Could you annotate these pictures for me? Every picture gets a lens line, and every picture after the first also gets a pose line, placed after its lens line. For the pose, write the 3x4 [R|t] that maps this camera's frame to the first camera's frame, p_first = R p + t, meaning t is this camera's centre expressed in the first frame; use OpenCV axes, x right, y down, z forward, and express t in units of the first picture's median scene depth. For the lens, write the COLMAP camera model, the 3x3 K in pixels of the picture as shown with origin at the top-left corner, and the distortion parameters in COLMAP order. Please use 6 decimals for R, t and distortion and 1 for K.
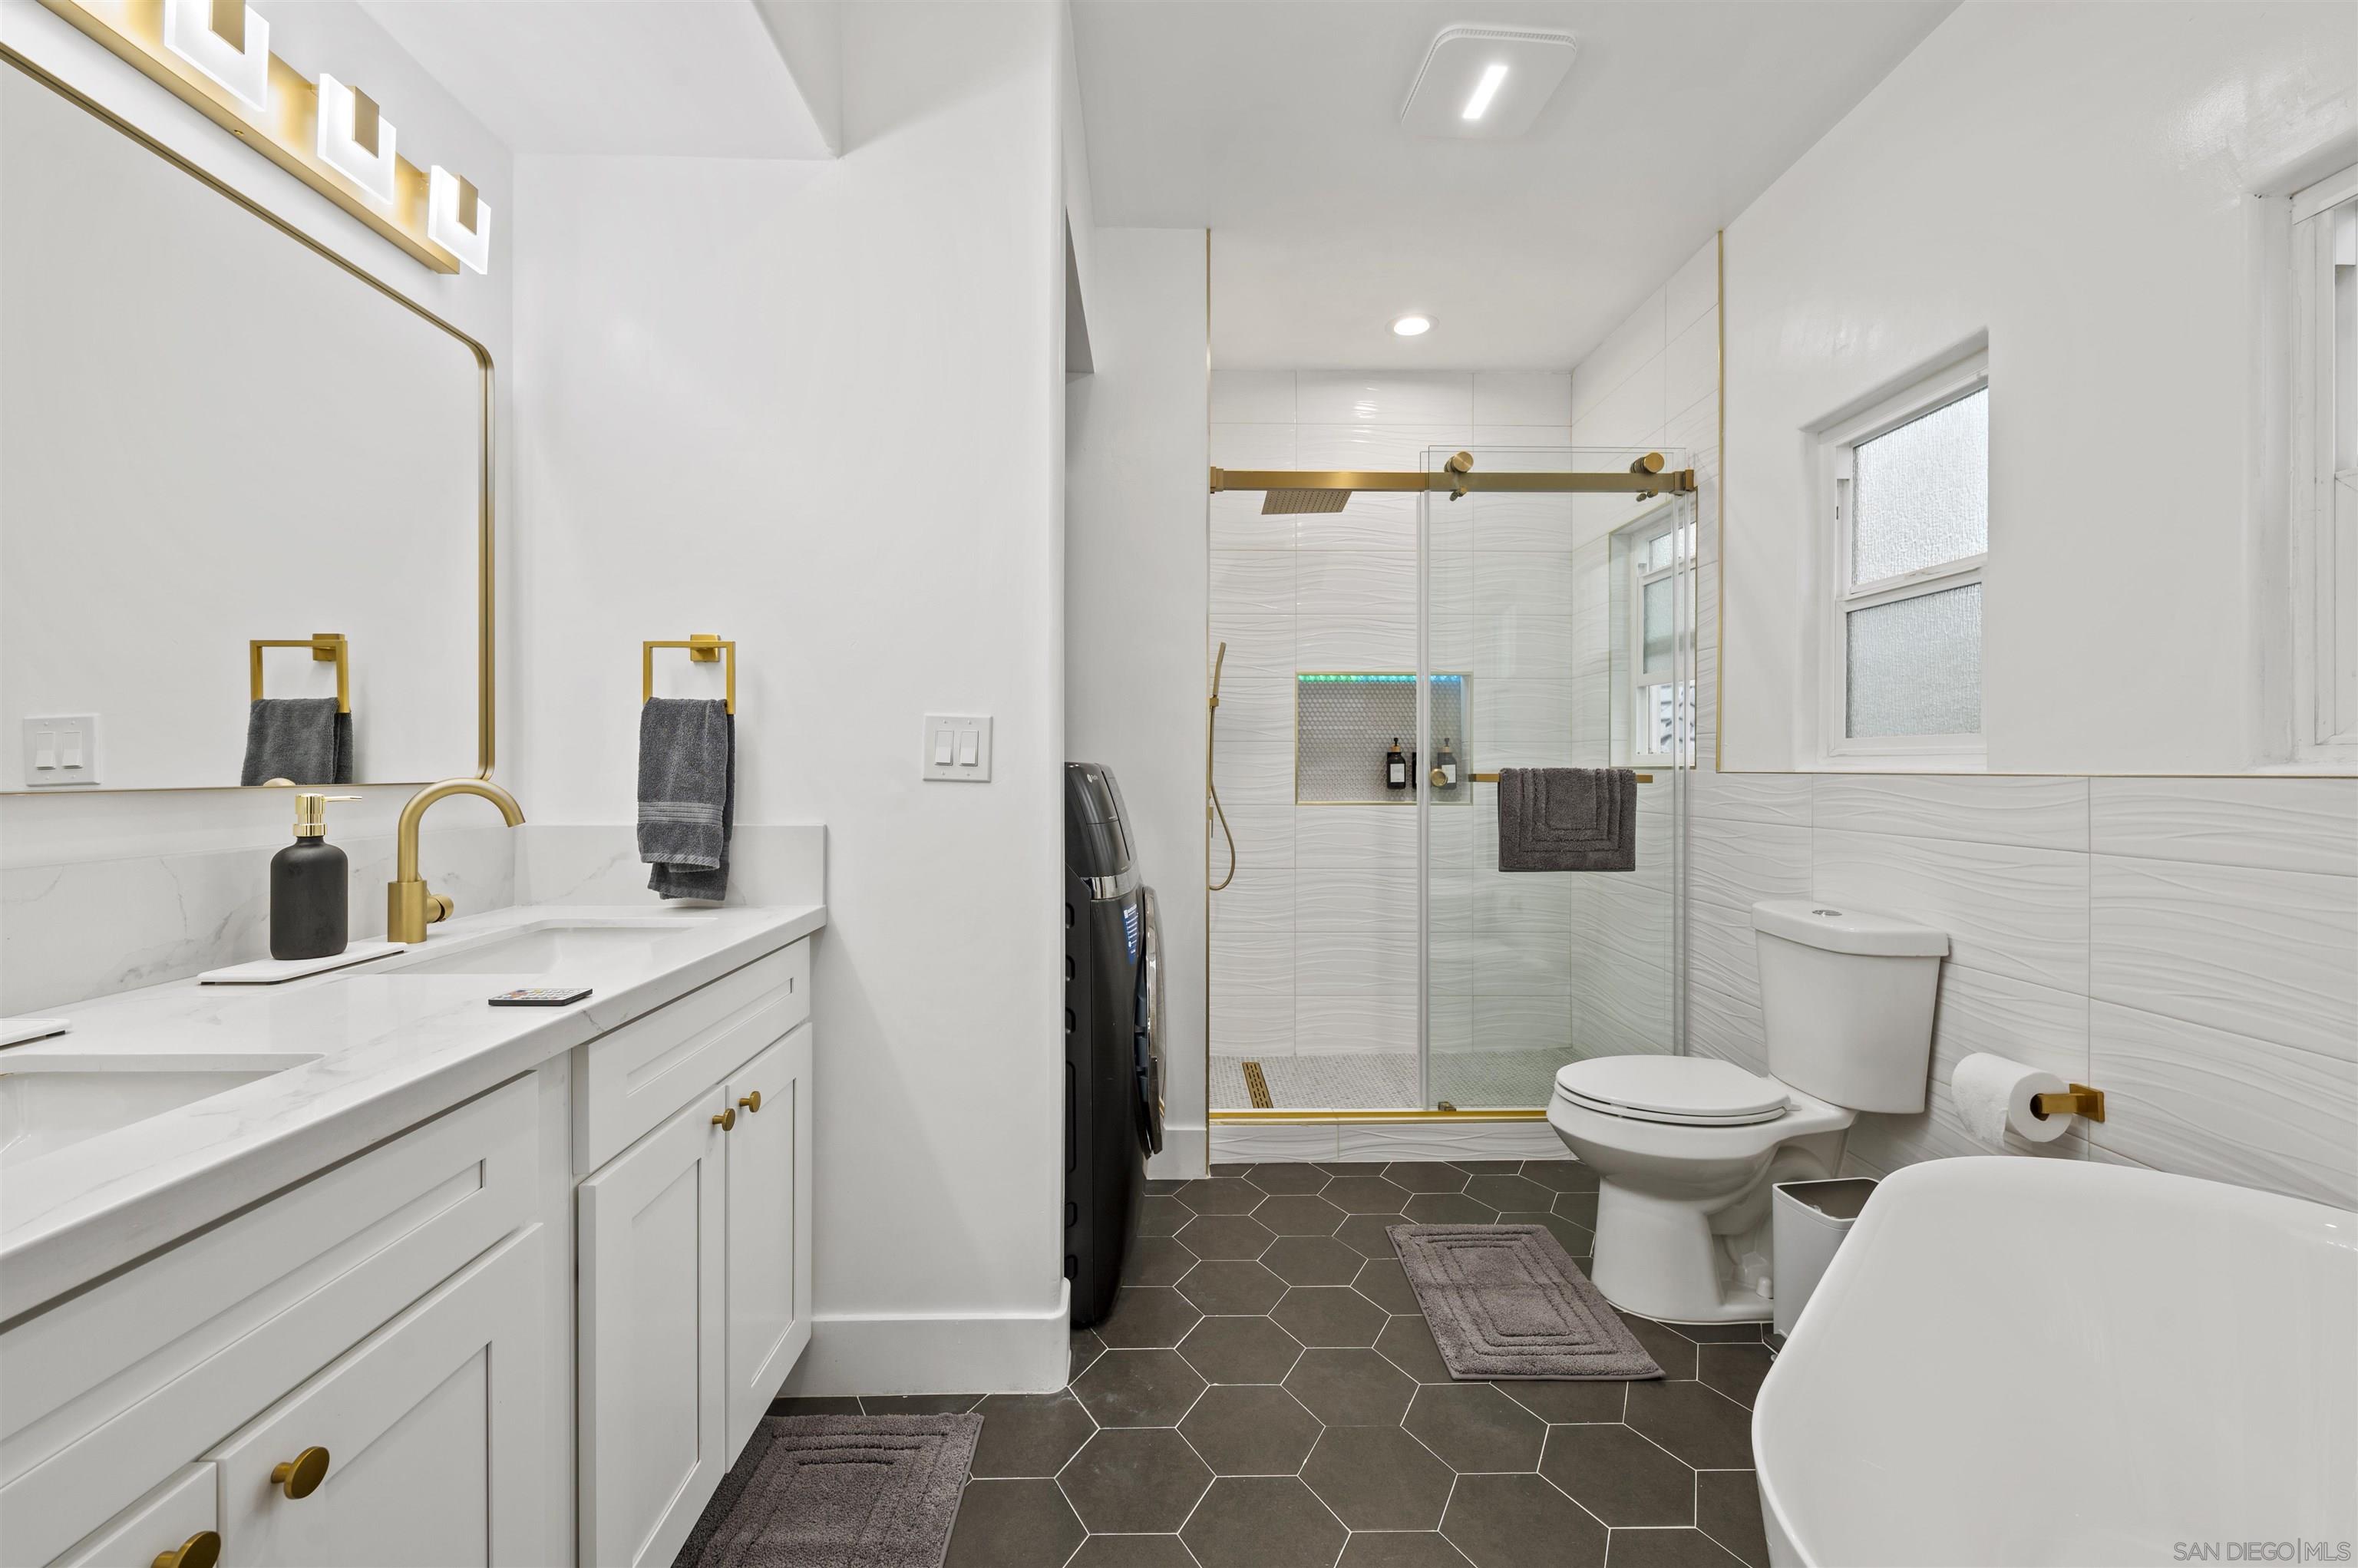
lens RADIAL K [[947.6, 0, 1179.2], [0, 947.6, 780.2], [0, 0, 1]] dist [-0.000837, -0.000567]
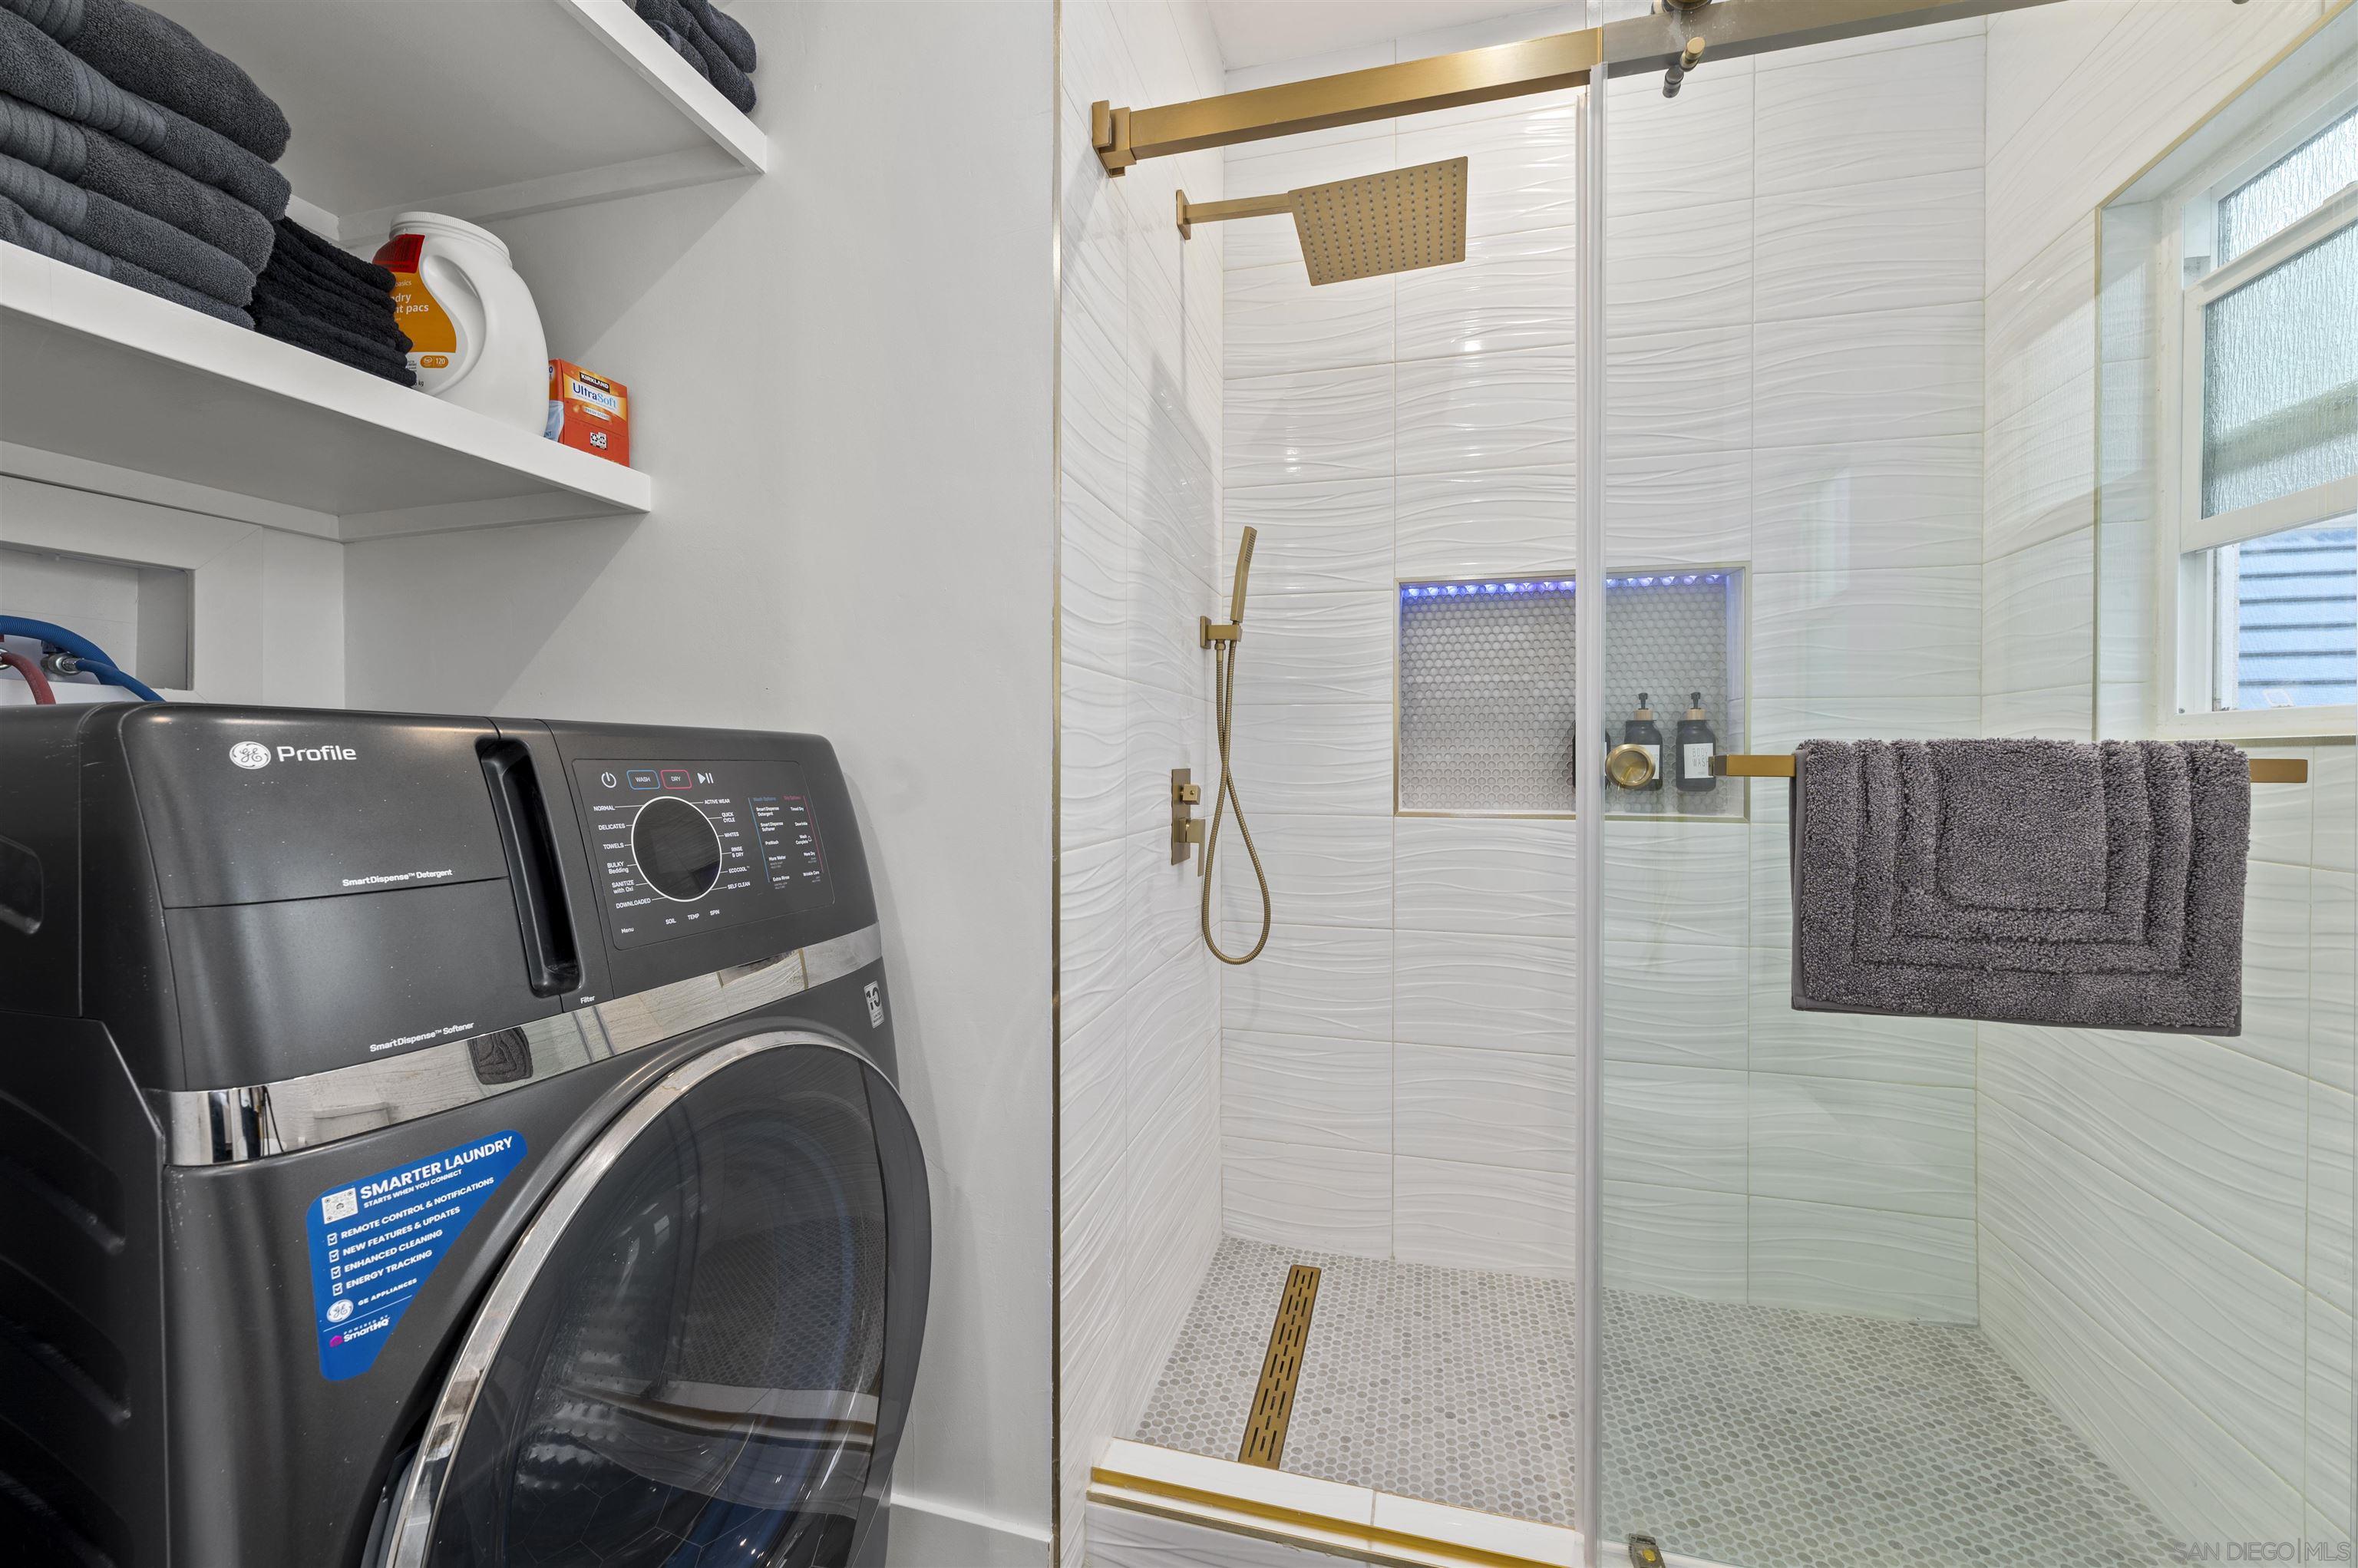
lens RADIAL K [[947.6, 0, 1173.9], [0, 947.6, 770.9], [0, 0, 1]] dist [-0.000837, -0.000567]
pose [[0.961145, 0.003999, -0.276014, 0.170478], [-0.004269, 0.999991, -0.000375, 0.000766], [0.276010, 0.001539, 0.961154, 0.473592]]
